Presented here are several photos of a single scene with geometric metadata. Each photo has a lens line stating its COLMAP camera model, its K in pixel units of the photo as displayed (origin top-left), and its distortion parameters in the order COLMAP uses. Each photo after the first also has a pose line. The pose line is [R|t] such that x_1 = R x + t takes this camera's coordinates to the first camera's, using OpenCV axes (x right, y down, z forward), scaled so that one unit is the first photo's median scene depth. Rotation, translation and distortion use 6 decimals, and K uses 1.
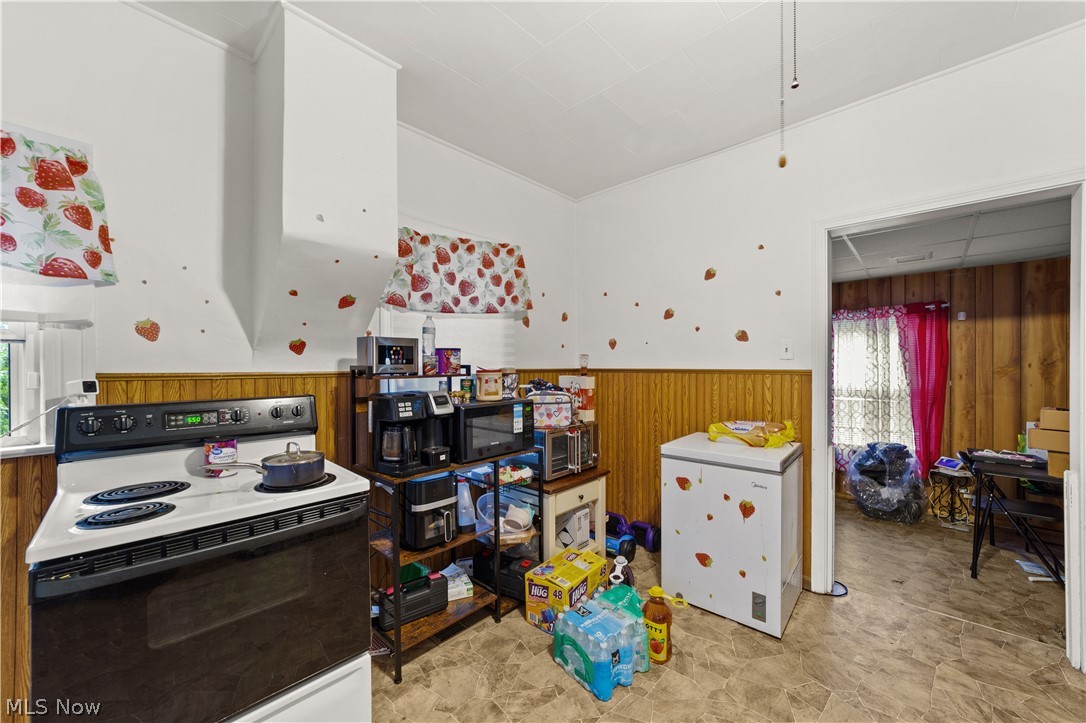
lens RADIAL K [[429.4, 0, 526.8], [0, 429.4, 365.8], [0, 0, 1]] dist [-0.001524, 0.001381]
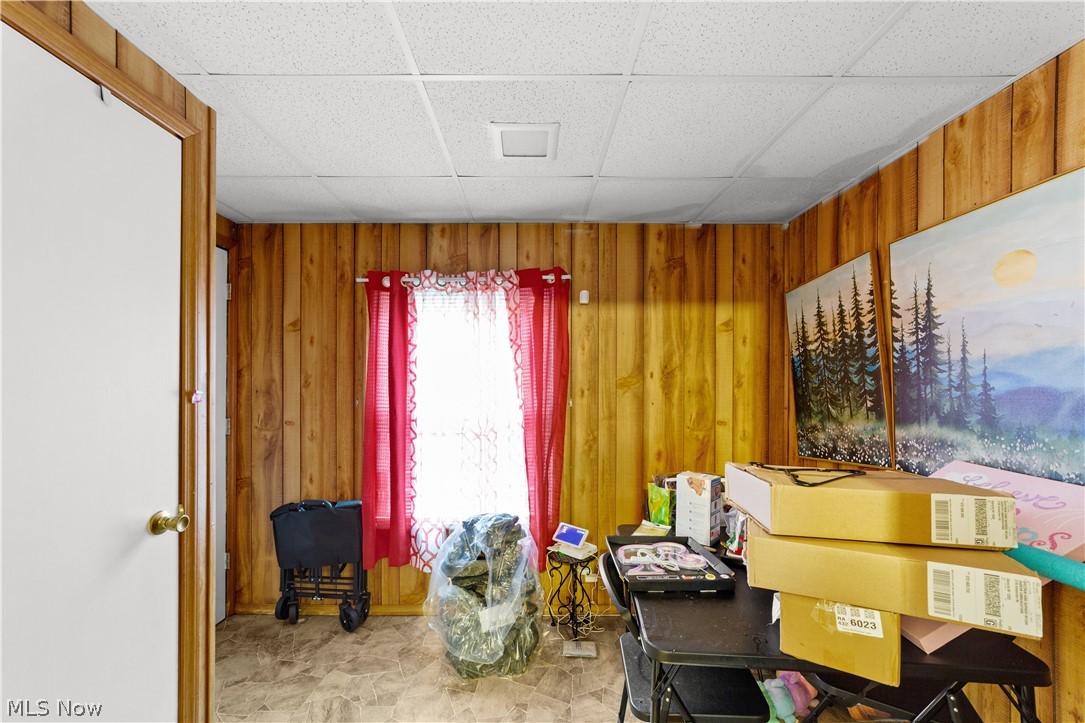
lens RADIAL K [[429.0, 0, 541.3], [0, 429.0, 366.7], [0, 0, 1]] dist [-0.001524, 0.001381]
pose [[0.718590, 0.016063, 0.695249, 0.517509], [-0.001769, 0.999772, -0.021270, 0.000760], [-0.695432, 0.014054, 0.718454, 0.577727]]
